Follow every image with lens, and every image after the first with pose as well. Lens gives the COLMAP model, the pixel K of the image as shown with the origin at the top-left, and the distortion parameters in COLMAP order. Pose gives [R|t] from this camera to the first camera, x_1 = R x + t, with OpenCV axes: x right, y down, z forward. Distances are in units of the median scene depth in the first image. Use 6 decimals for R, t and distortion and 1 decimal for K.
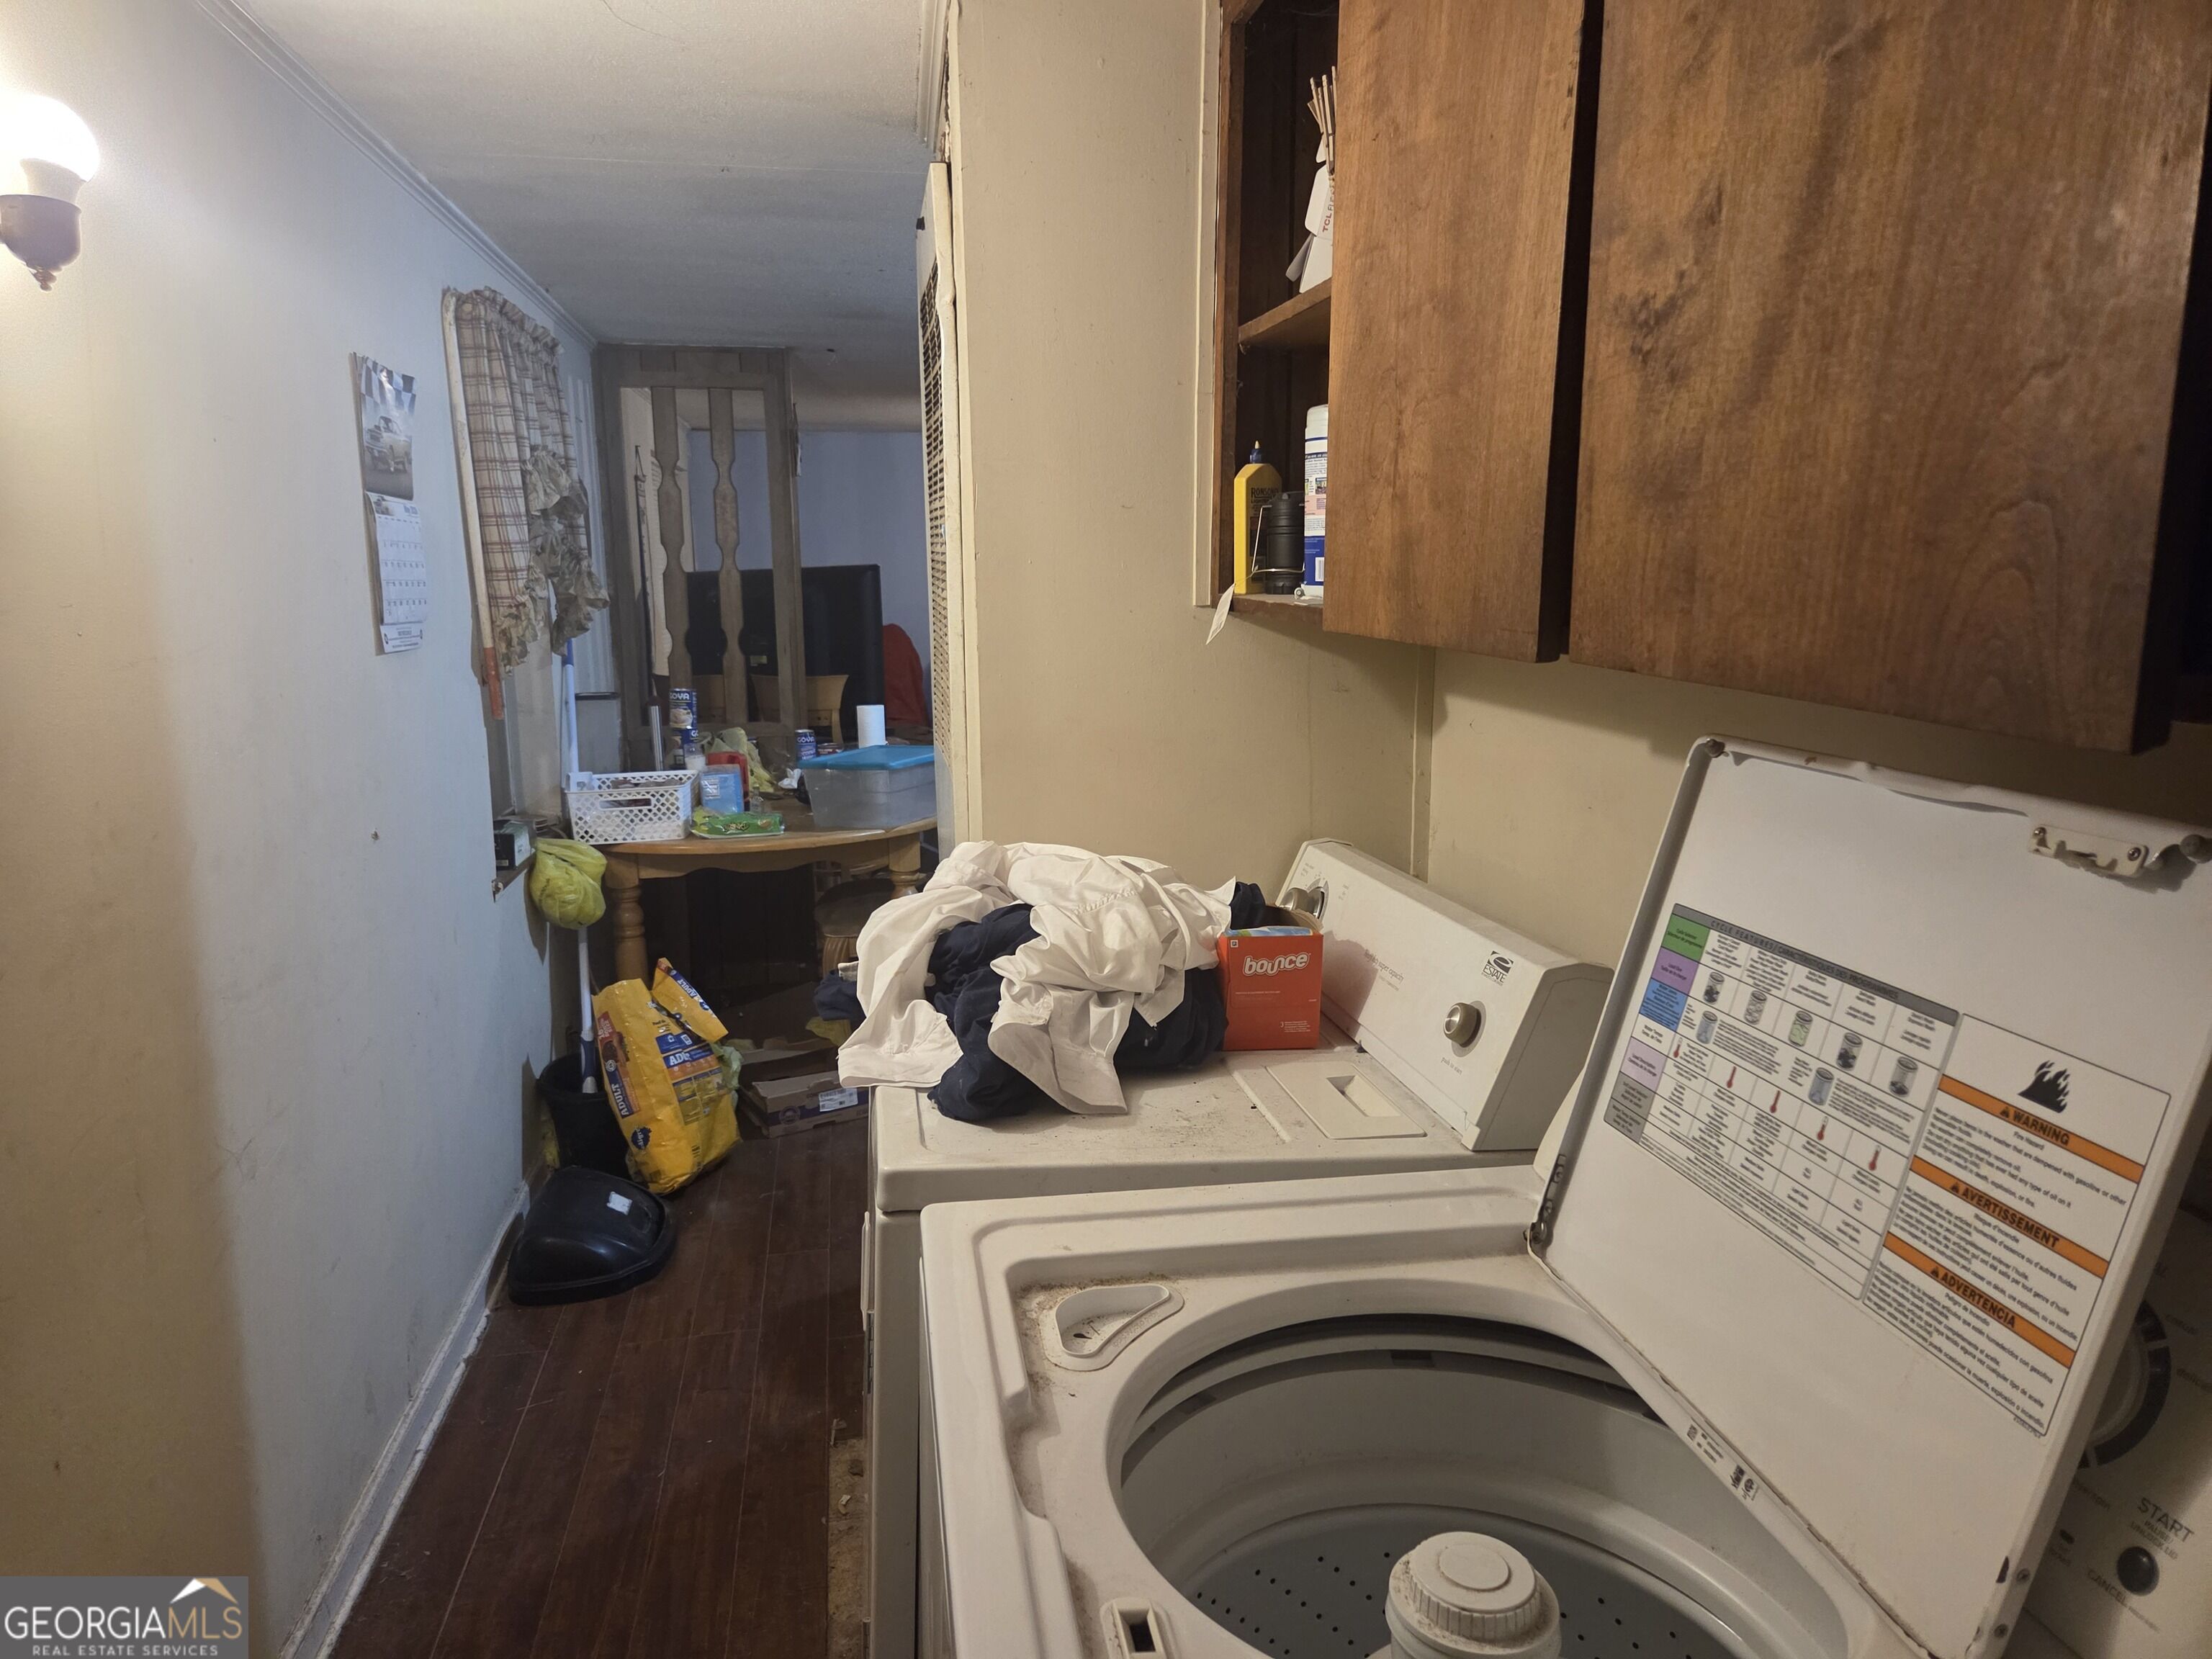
lens RADIAL K [[1493.6, 0, 1107.8], [0, 1493.6, 839.7], [0, 0, 1]] dist [0.004070, -0.003260]
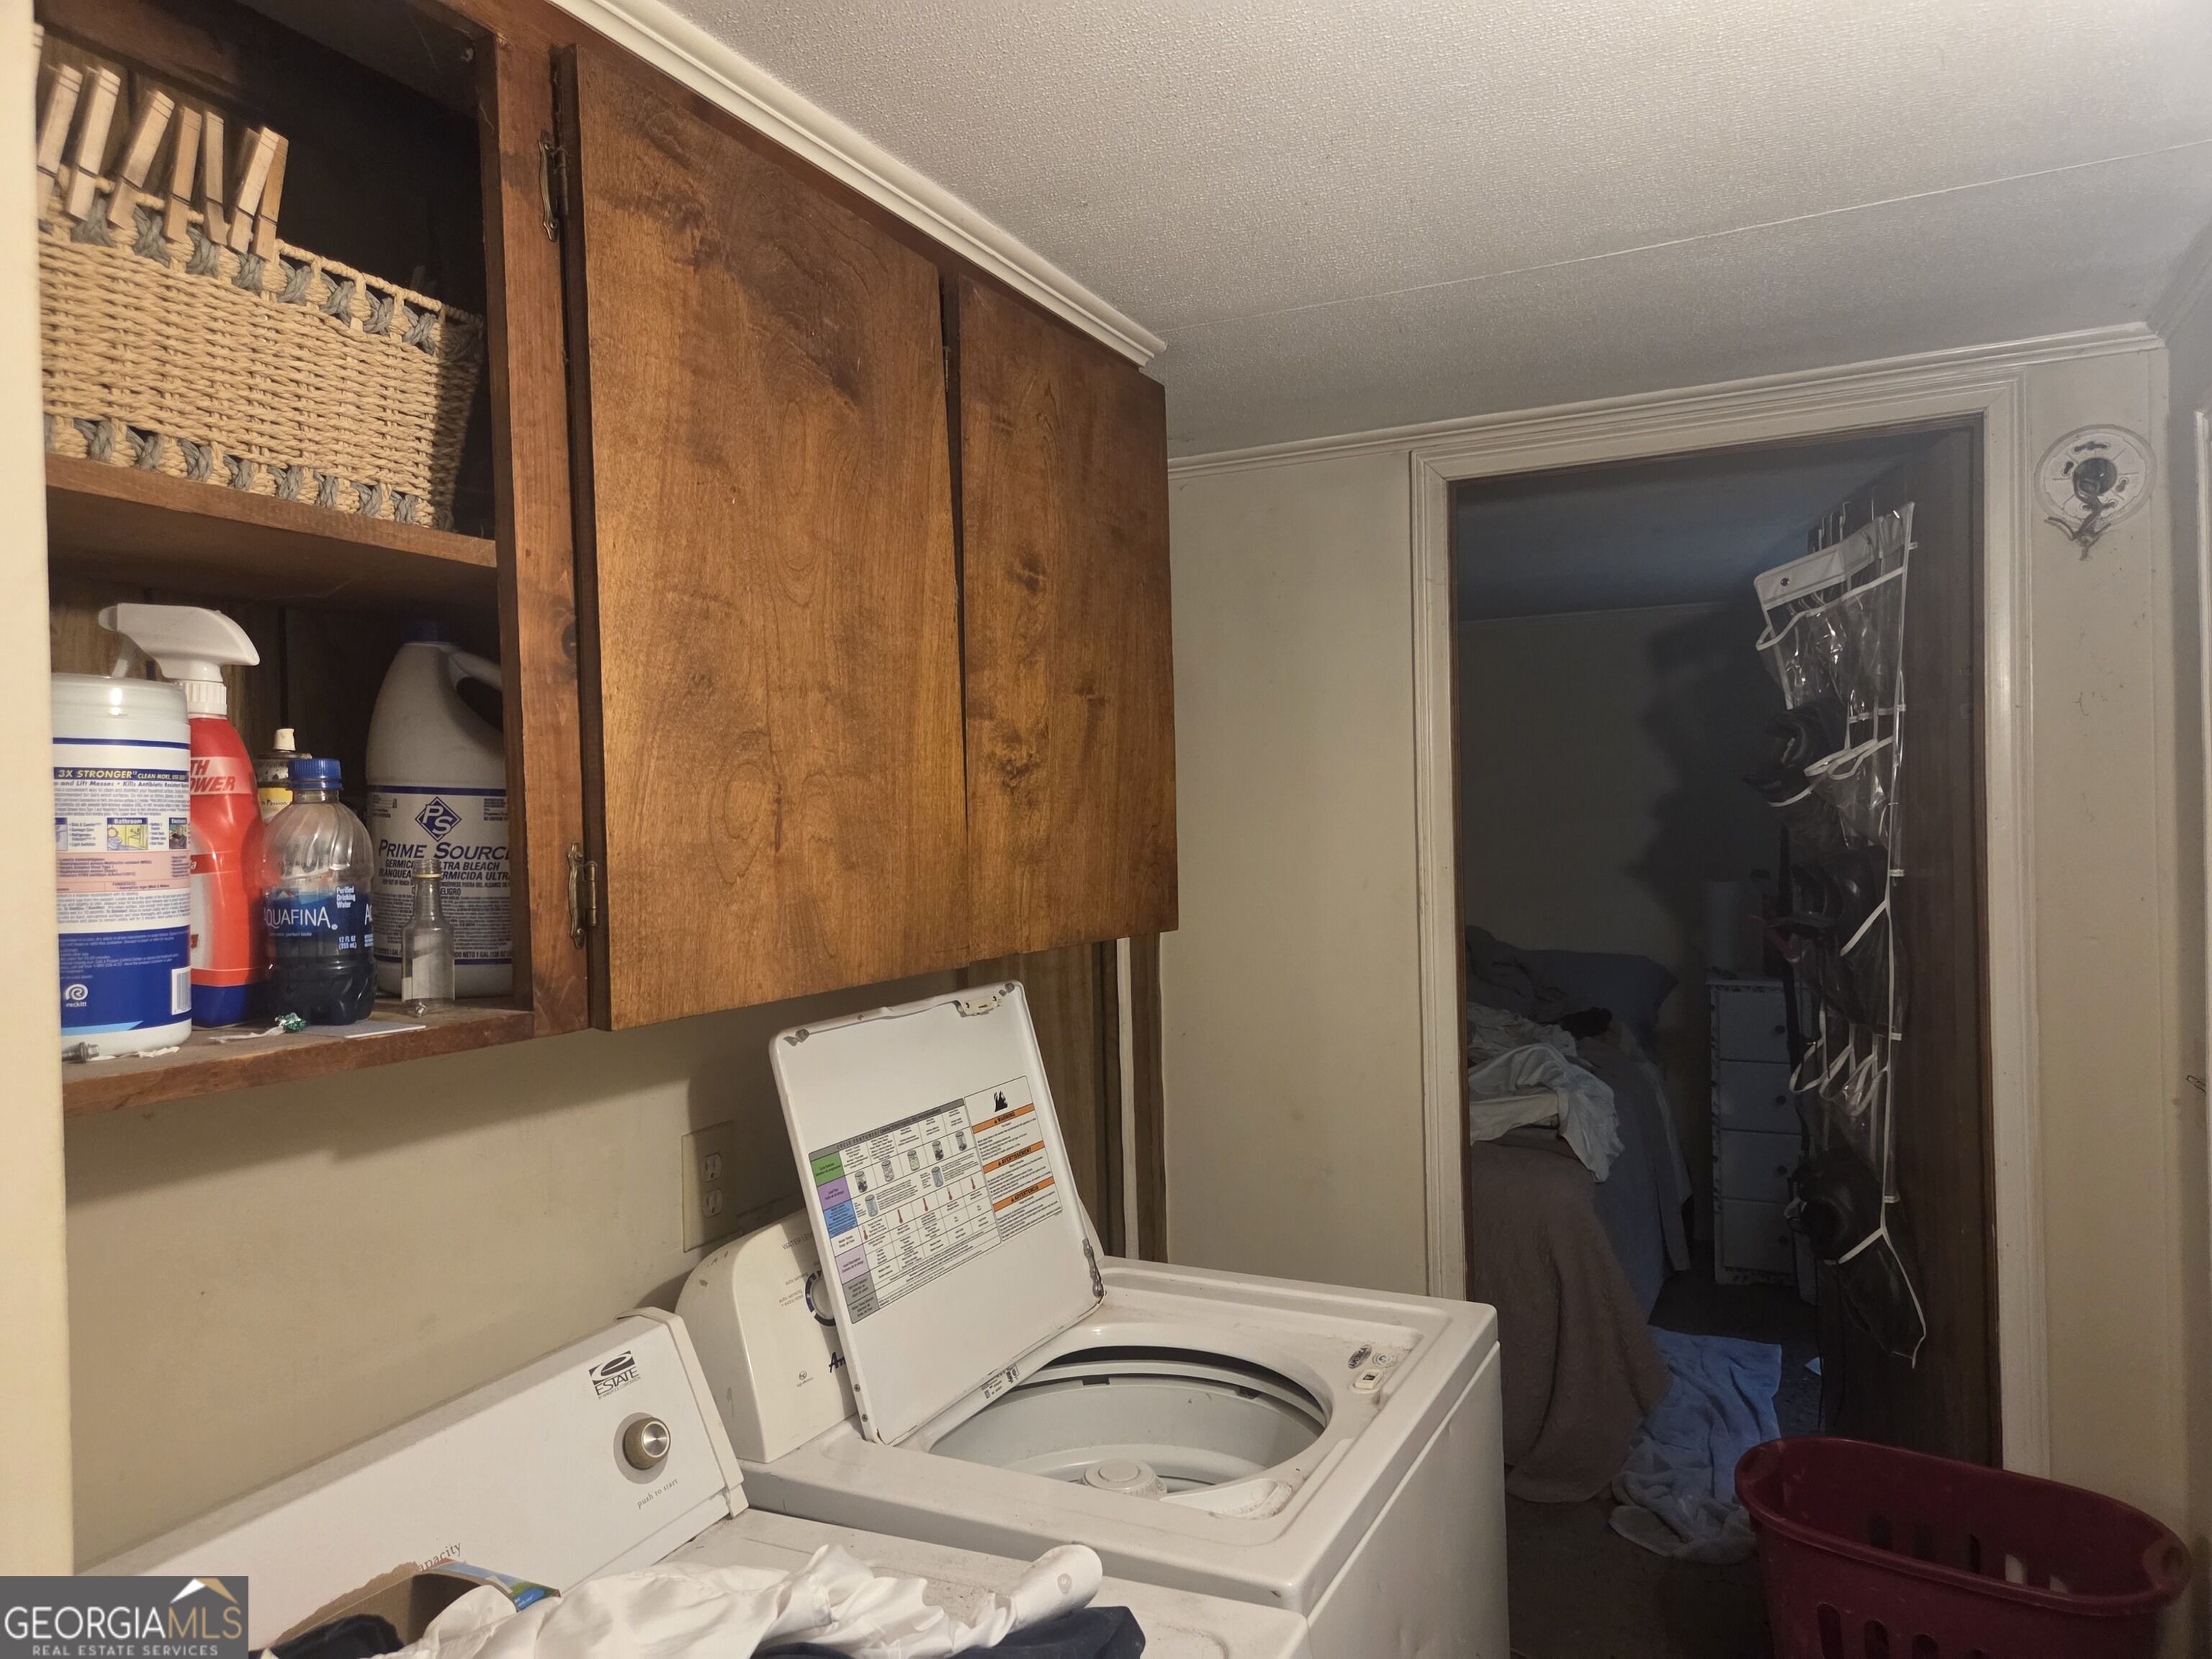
lens RADIAL K [[1493.6, 0, 1103.4], [0, 1493.6, 827.1], [0, 0, 1]] dist [0.004070, -0.003260]
pose [[-0.806164, 0.028669, 0.590997, -0.781421], [0.141870, 0.979055, 0.146028, -0.493148], [-0.574432, 0.201567, -0.793347, 2.248430]]
